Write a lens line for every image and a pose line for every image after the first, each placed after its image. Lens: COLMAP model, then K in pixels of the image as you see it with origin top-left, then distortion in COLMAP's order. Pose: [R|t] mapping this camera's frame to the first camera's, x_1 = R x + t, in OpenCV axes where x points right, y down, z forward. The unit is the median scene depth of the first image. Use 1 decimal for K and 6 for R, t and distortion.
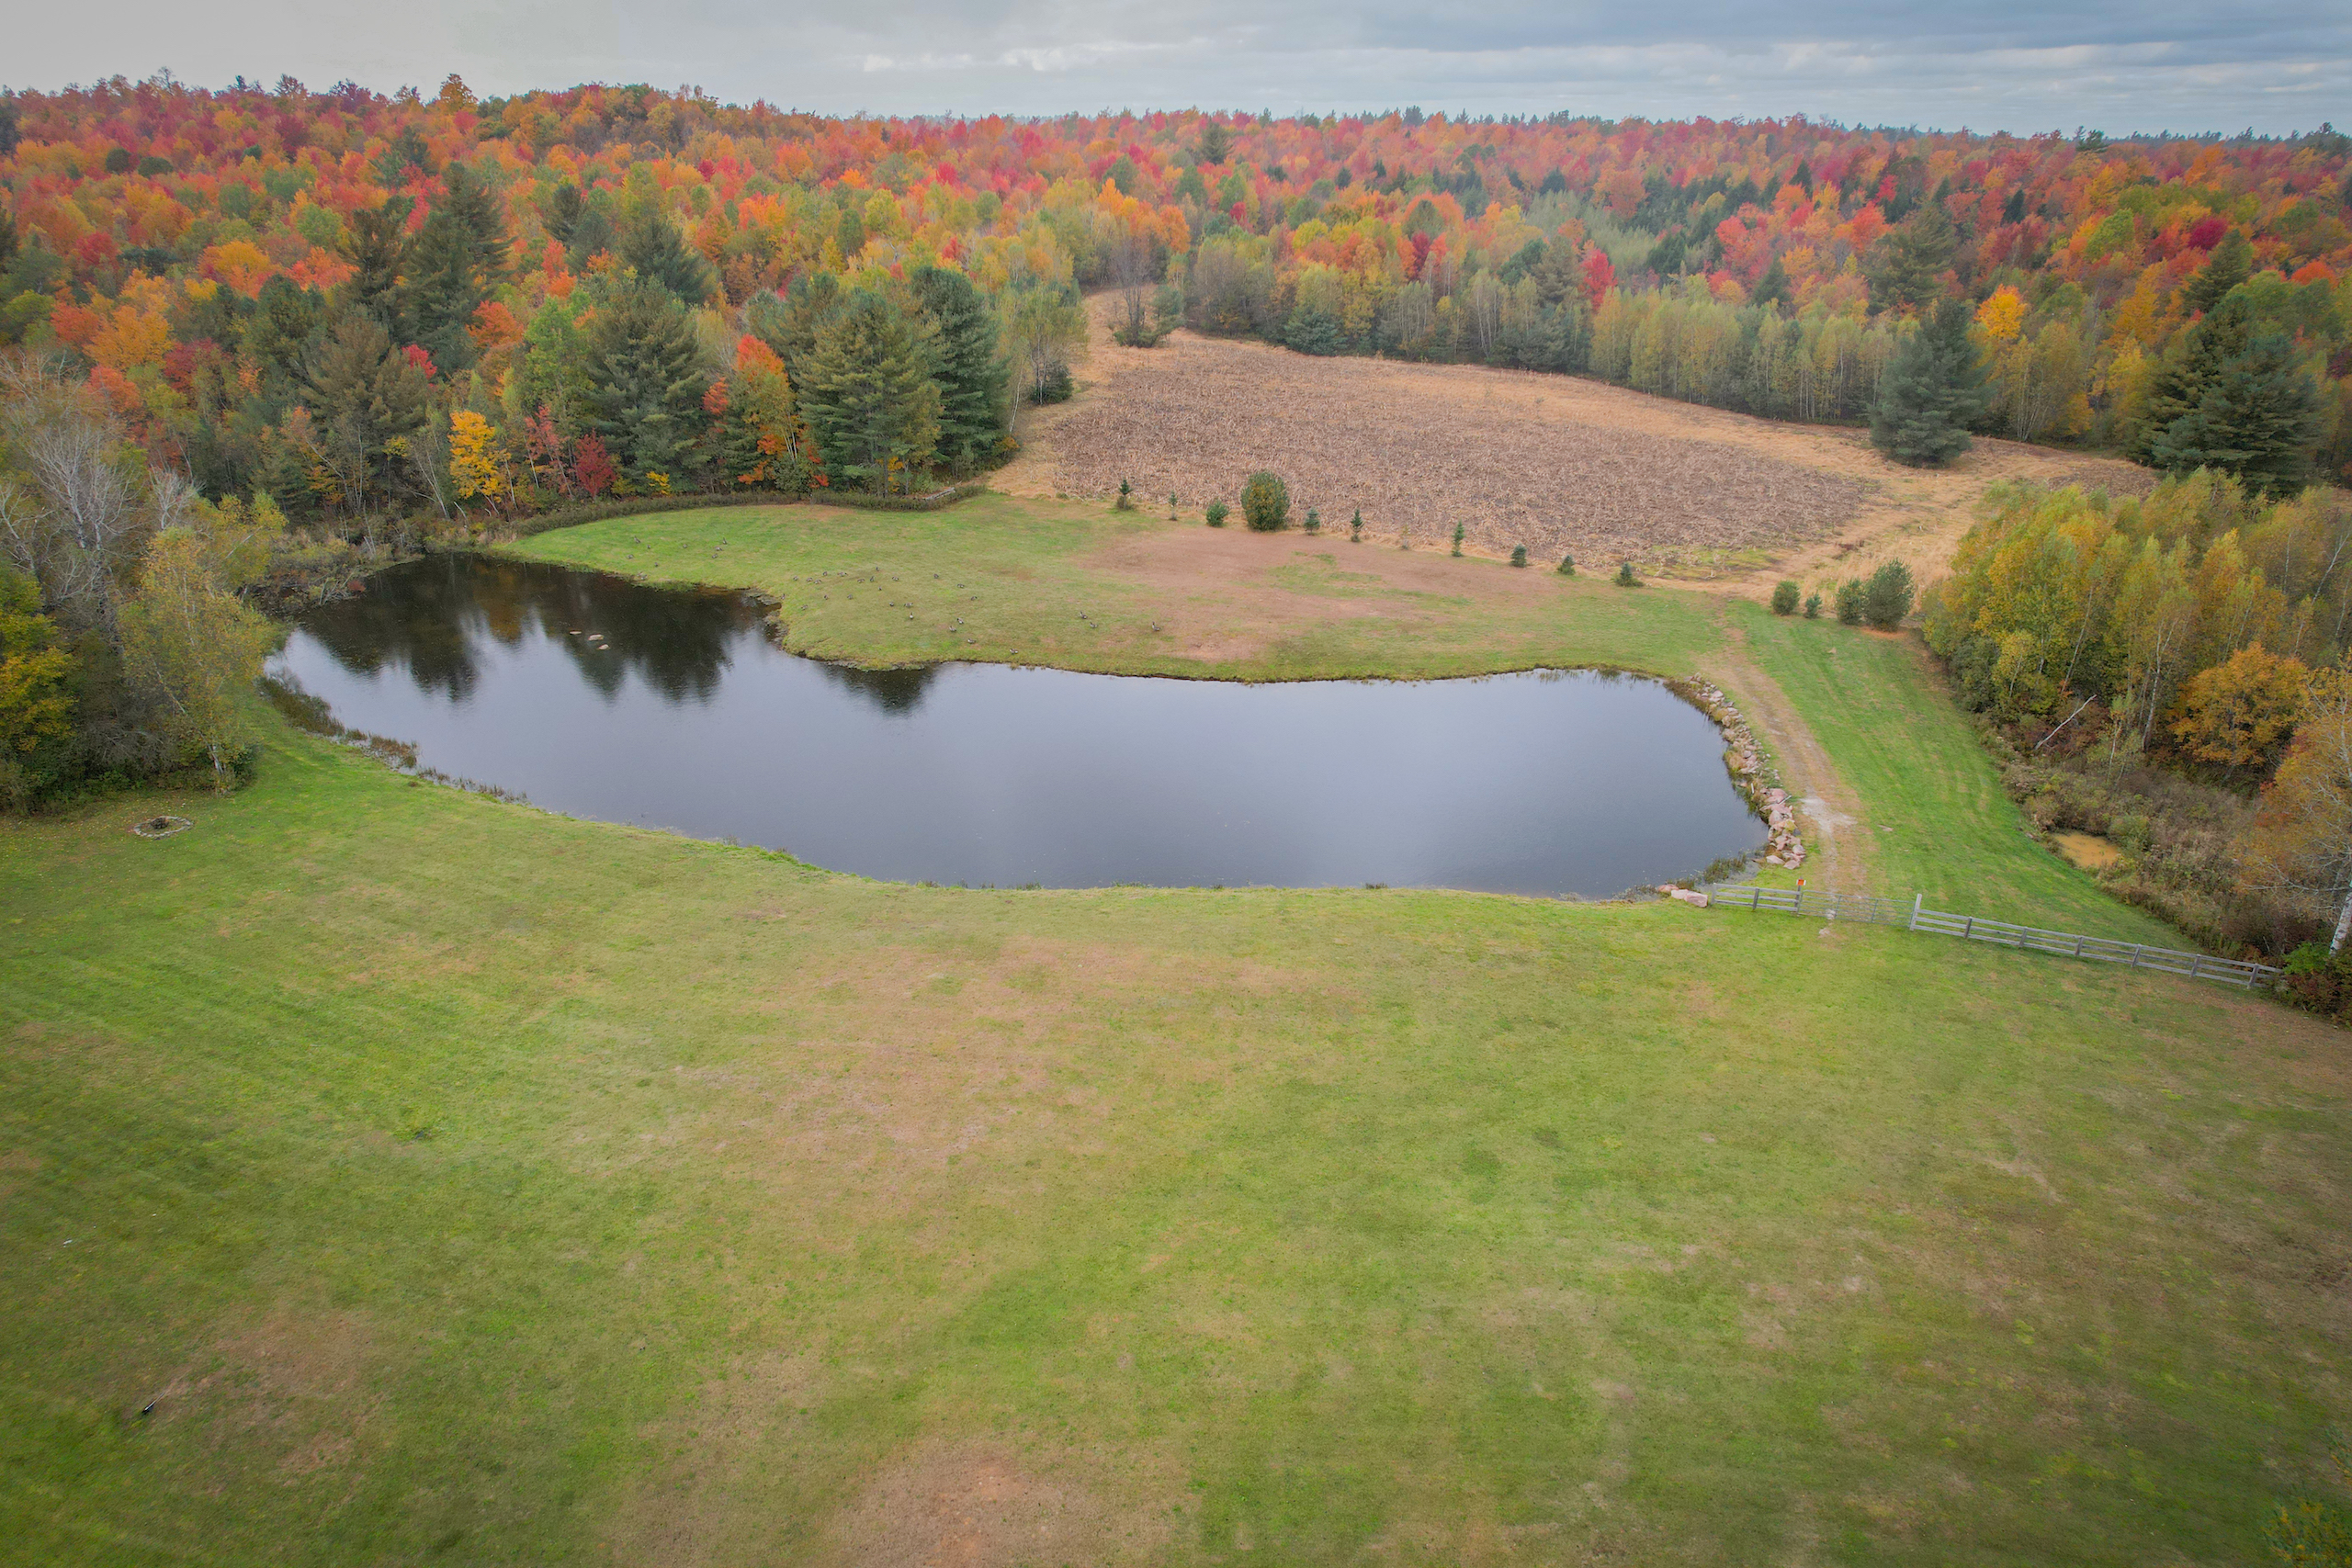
lens RADIAL K [[1511.9, 0, 1193.1], [0, 1511.9, 784.9], [0, 0, 1]] dist [-0.057039, 0.036638]
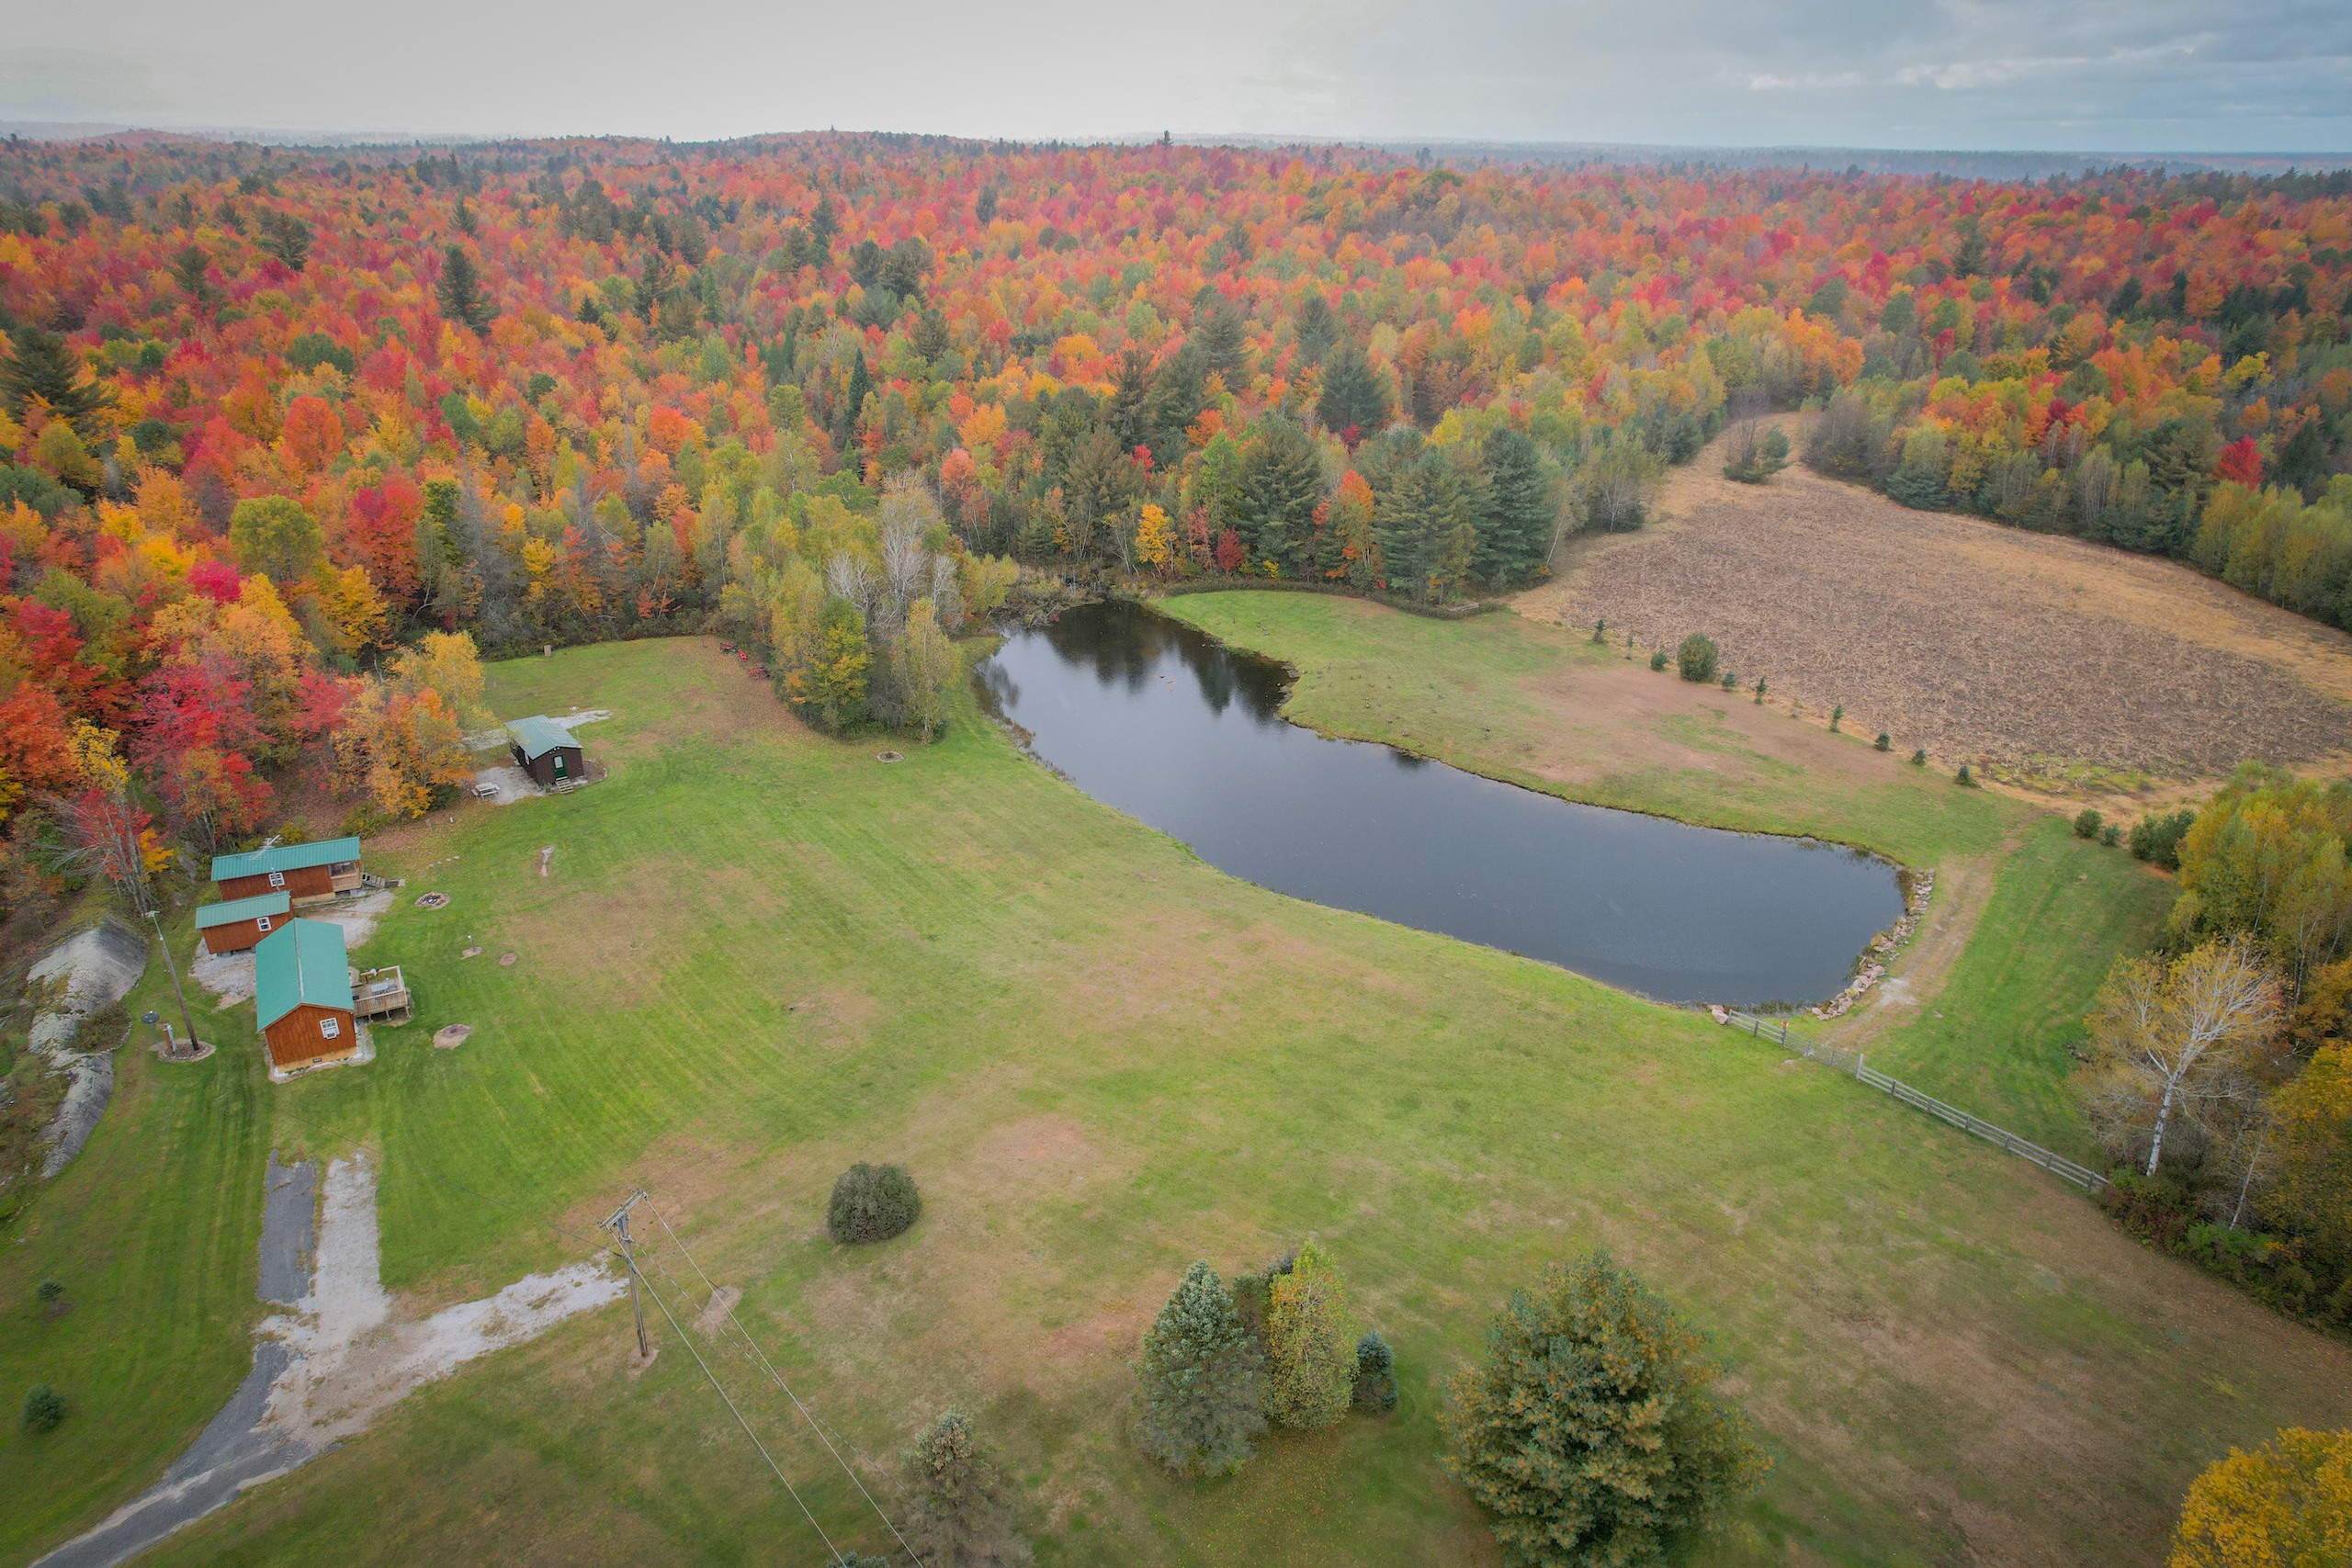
lens RADIAL K [[1511.9, 0, 1176.2], [0, 1511.9, 779.5], [0, 0, 1]] dist [-0.057039, 0.036638]
pose [[0.861309, 0.199224, -0.467393, 0.261655], [-0.206120, 0.977829, 0.036957, -0.046465], [0.464393, 0.064508, 0.883277, -0.259071]]
